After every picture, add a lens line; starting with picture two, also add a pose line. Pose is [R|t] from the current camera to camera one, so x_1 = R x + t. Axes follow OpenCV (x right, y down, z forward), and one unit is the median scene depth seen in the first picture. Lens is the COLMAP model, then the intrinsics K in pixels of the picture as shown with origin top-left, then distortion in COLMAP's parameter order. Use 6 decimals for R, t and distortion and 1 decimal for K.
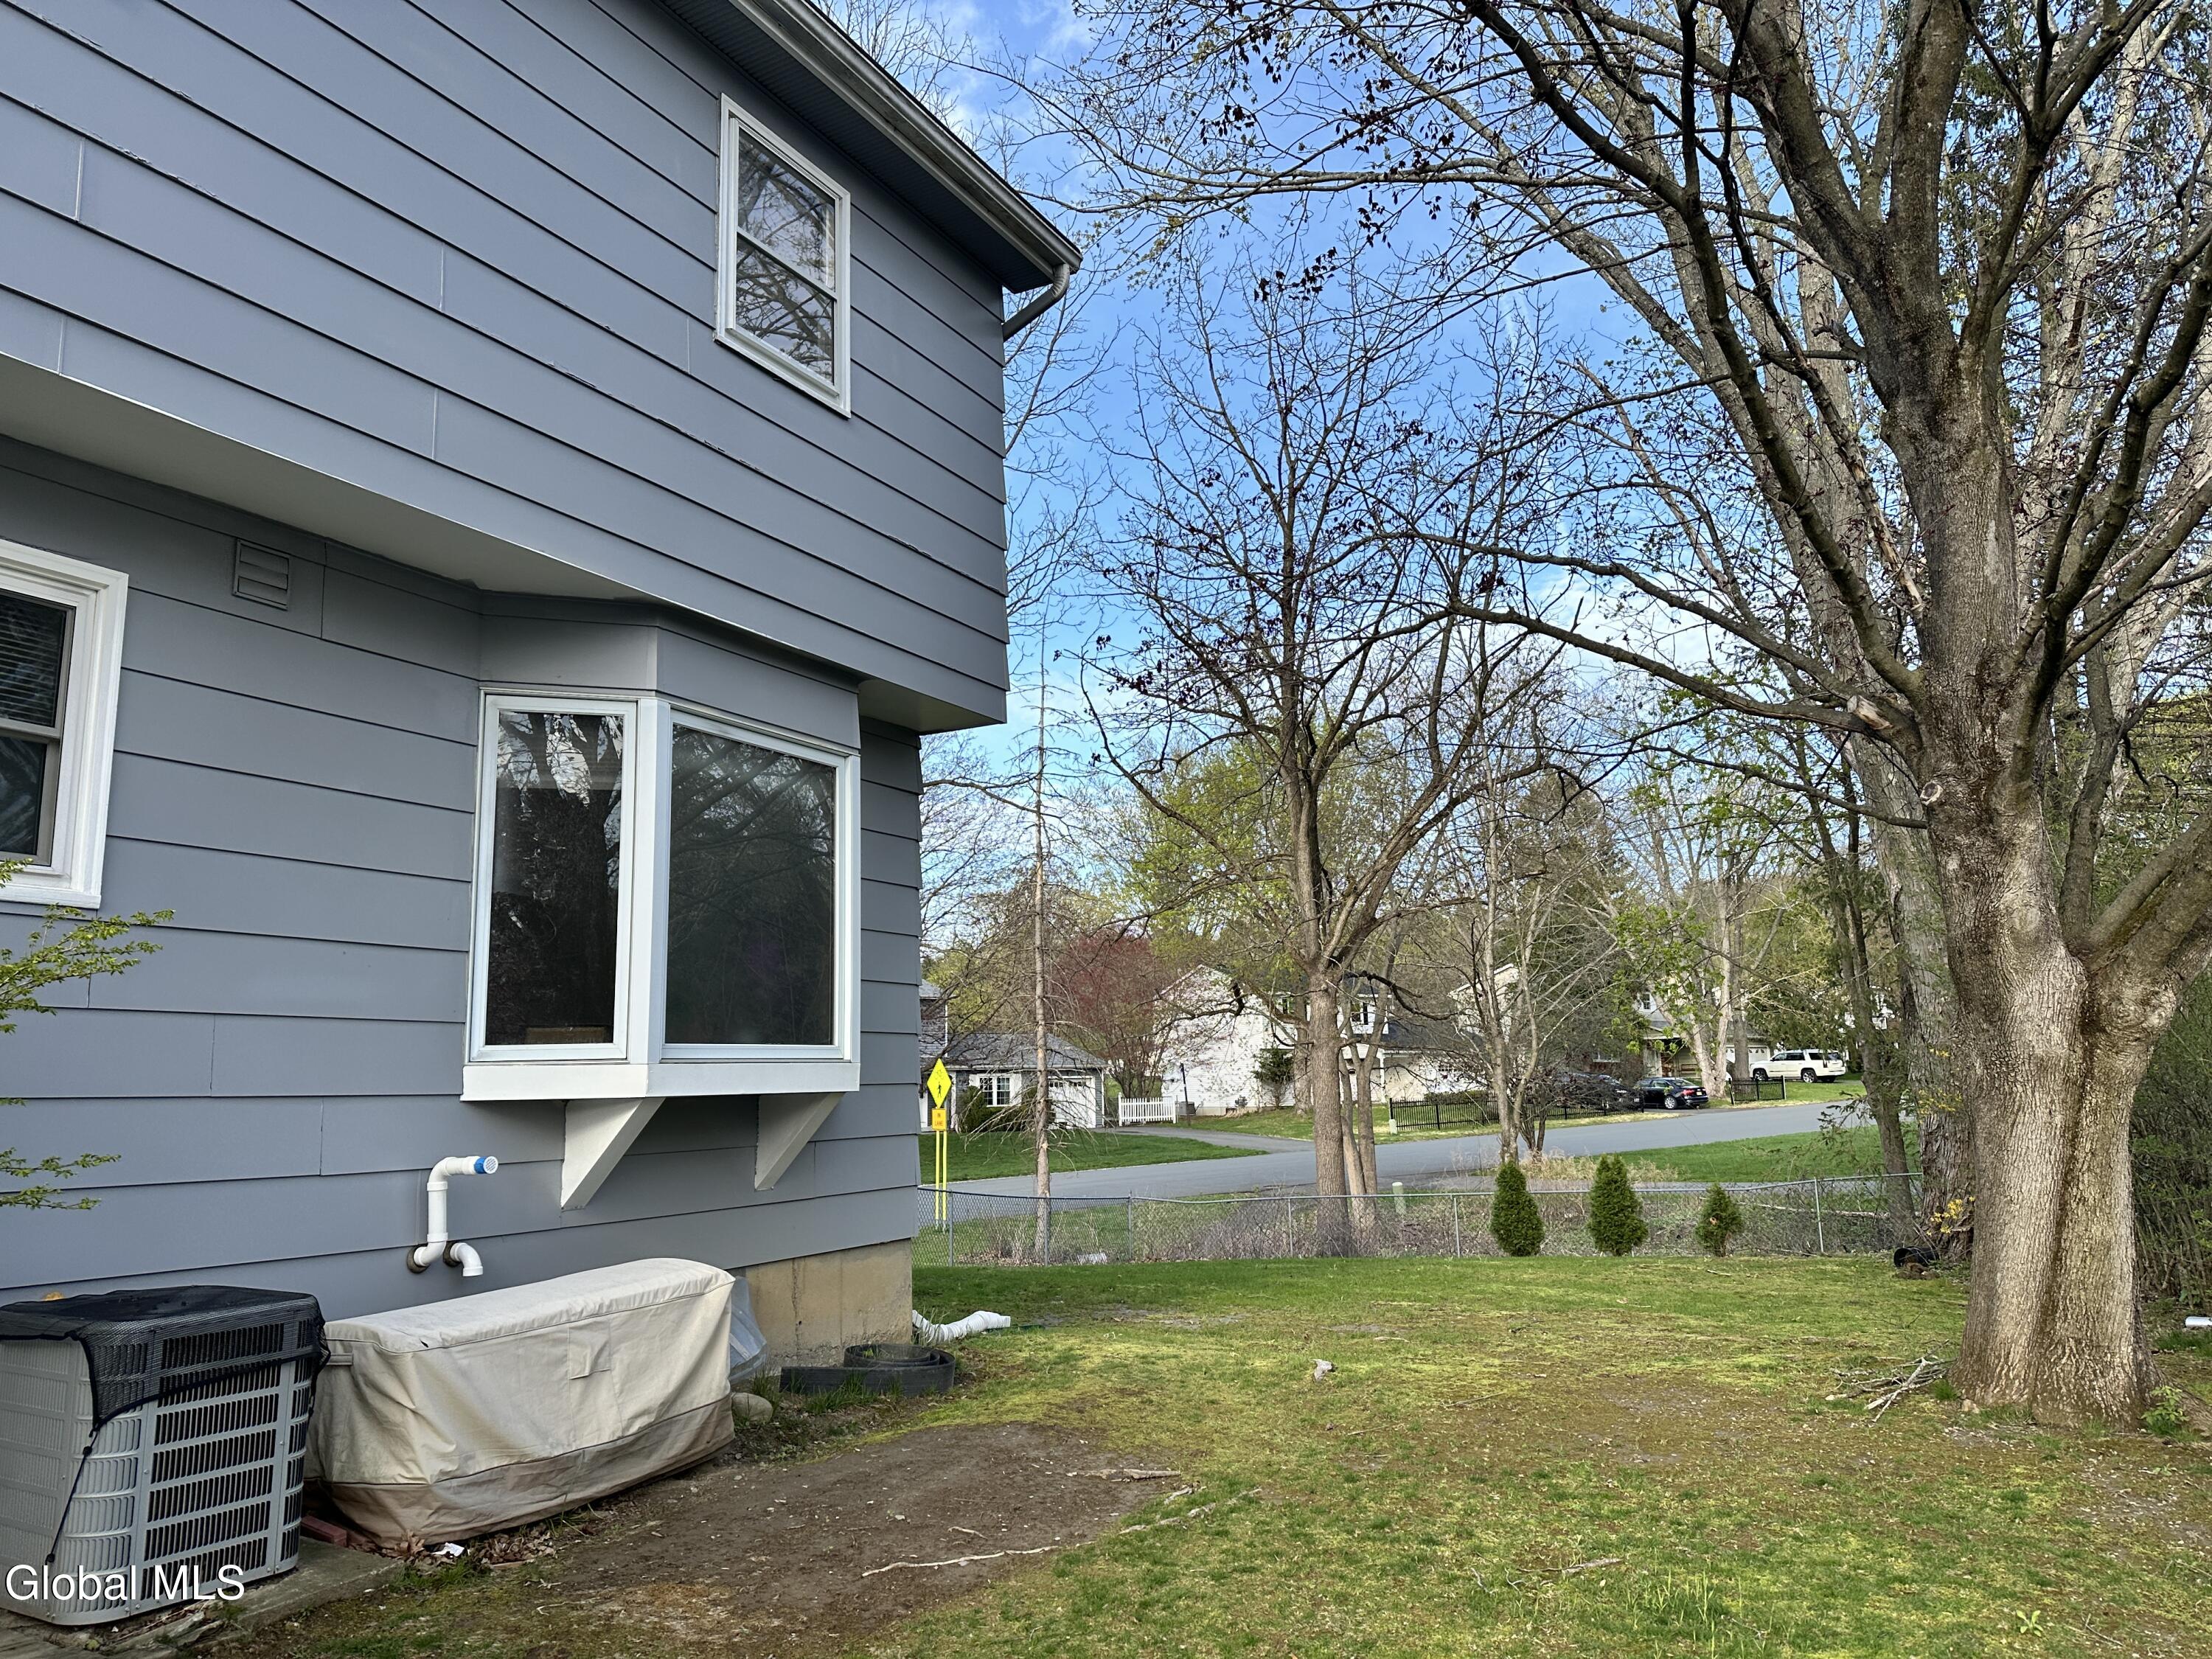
lens RADIAL K [[1542.3, 0, 1101.8], [0, 1542.3, 825.8], [0, 0, 1]] dist [0.021691, -0.027703]
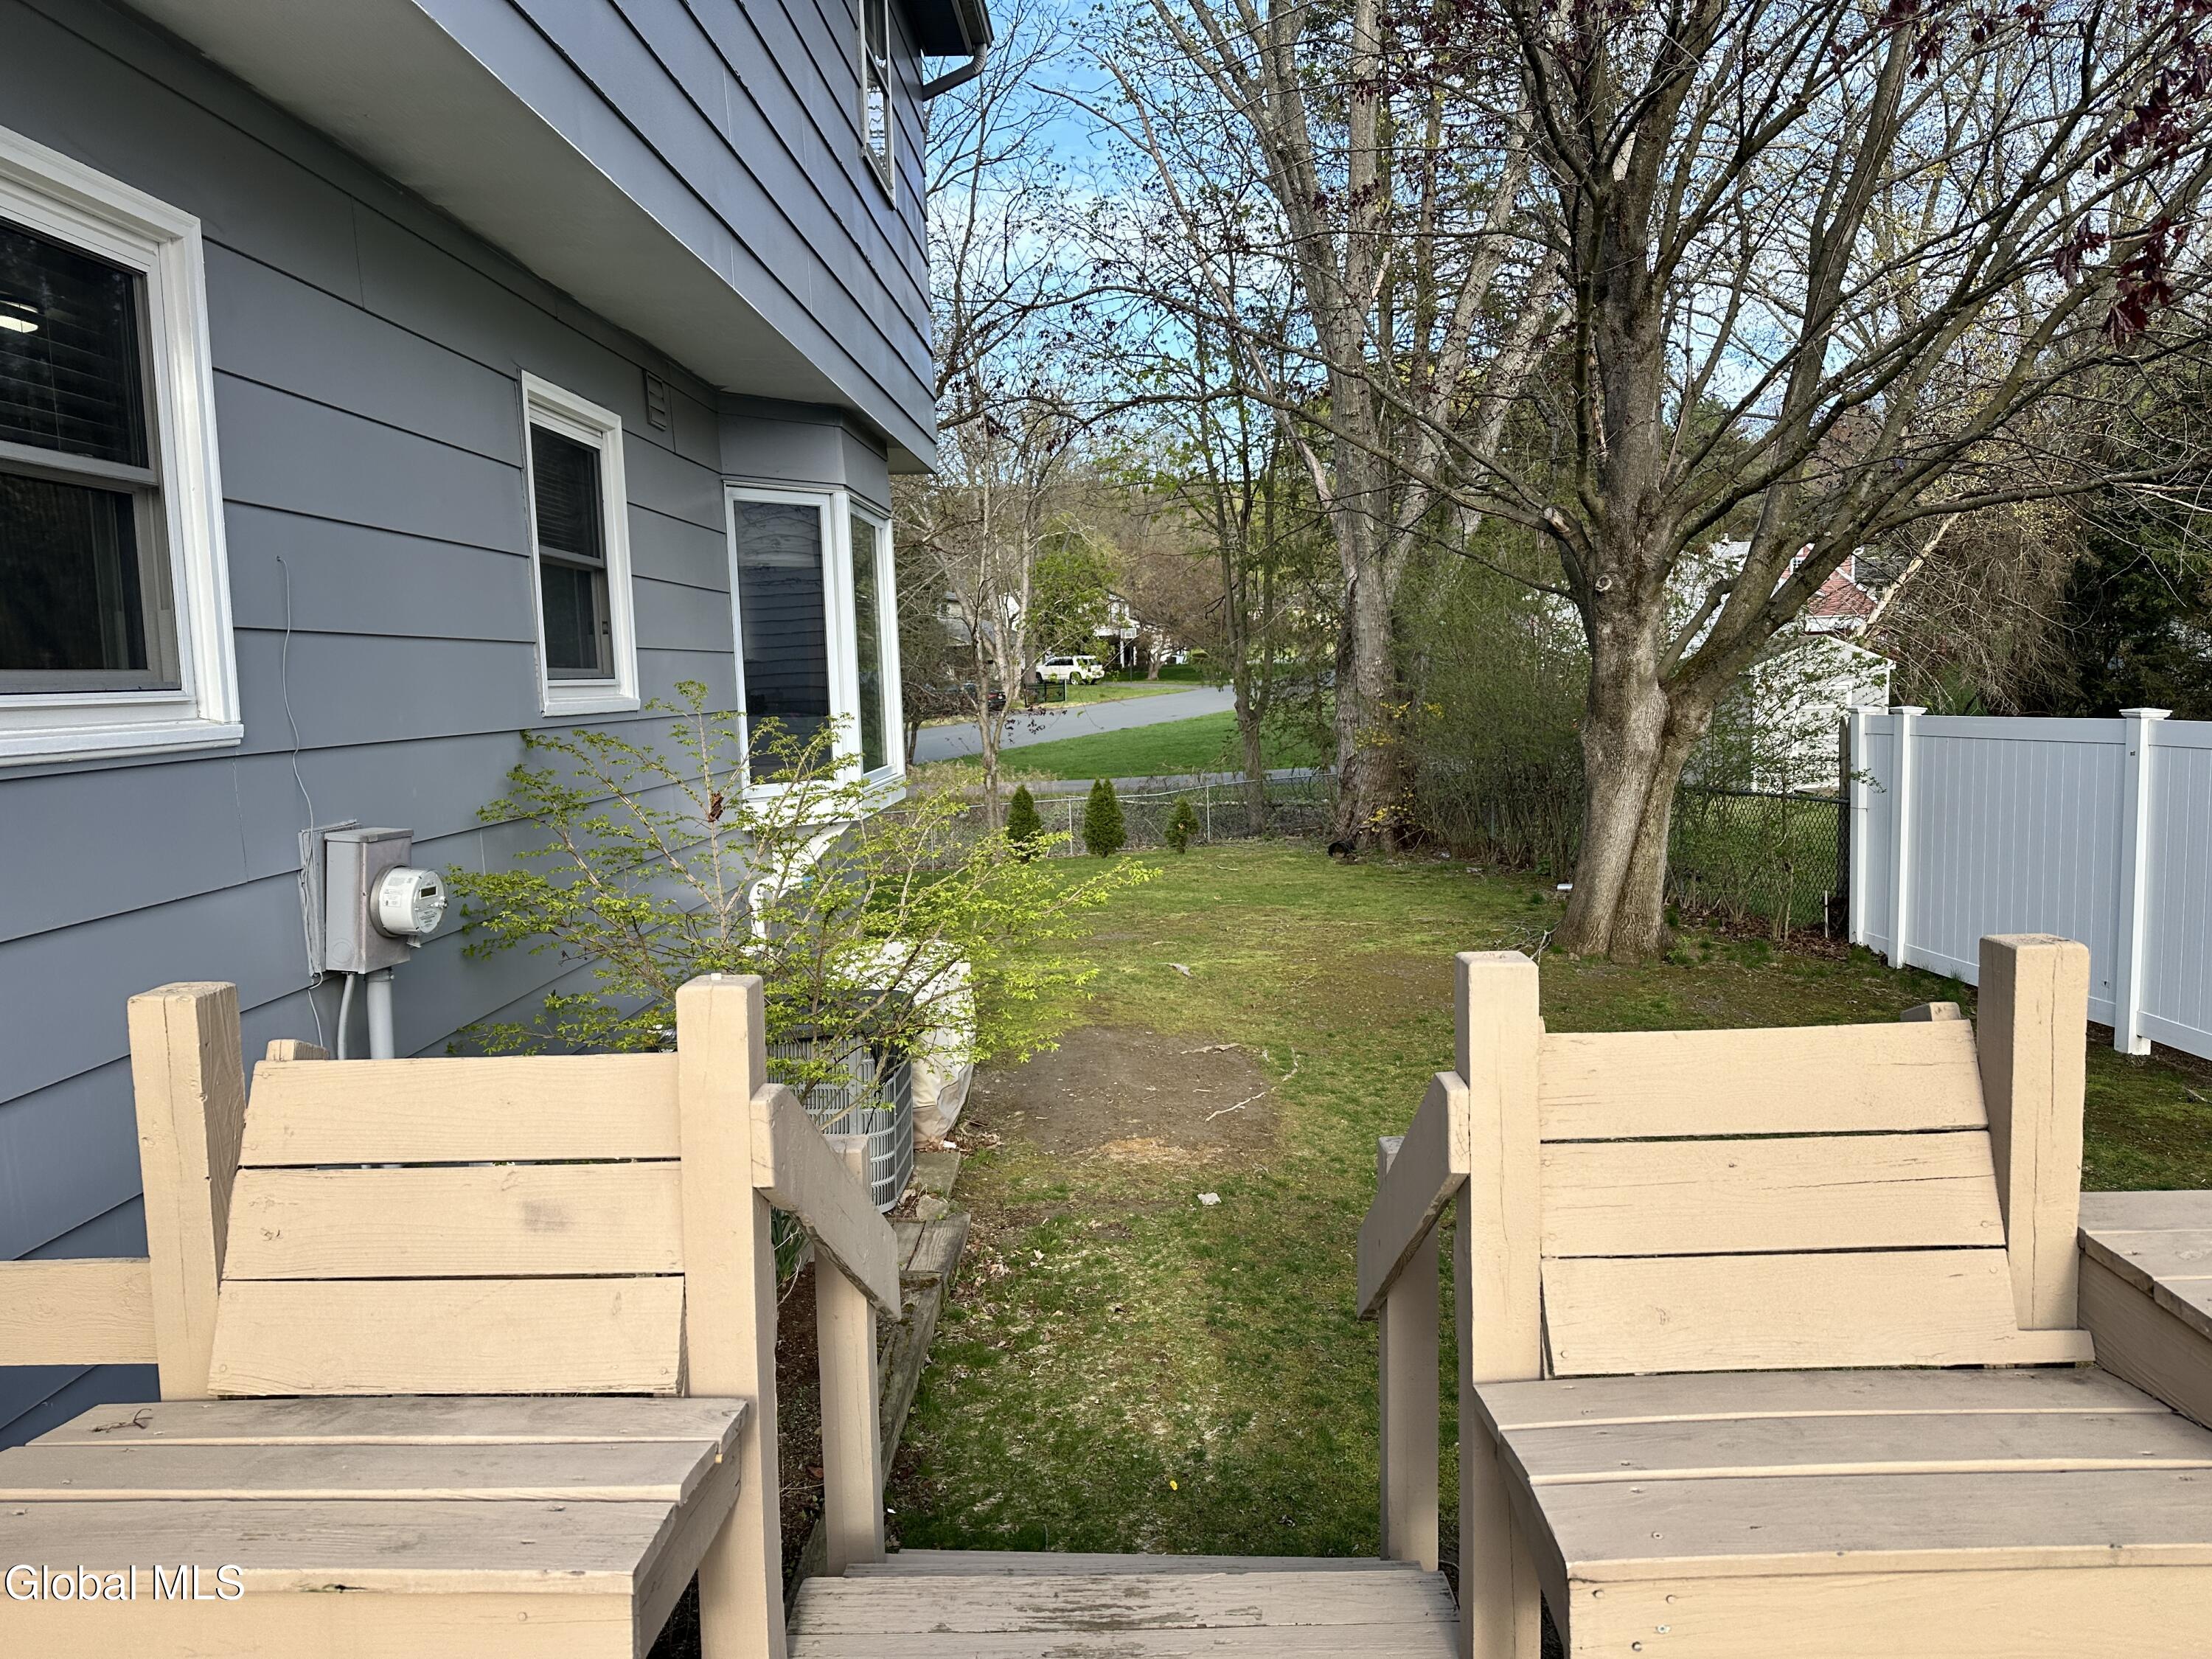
lens RADIAL K [[1542.3, 0, 1098.1], [0, 1542.3, 820.3], [0, 0, 1]] dist [0.021691, -0.027703]
pose [[0.876459, -0.057169, 0.478071, -0.666313], [-0.068923, 0.967803, 0.242091, -0.132917], [-0.476519, -0.245132, 0.844299, -0.121782]]
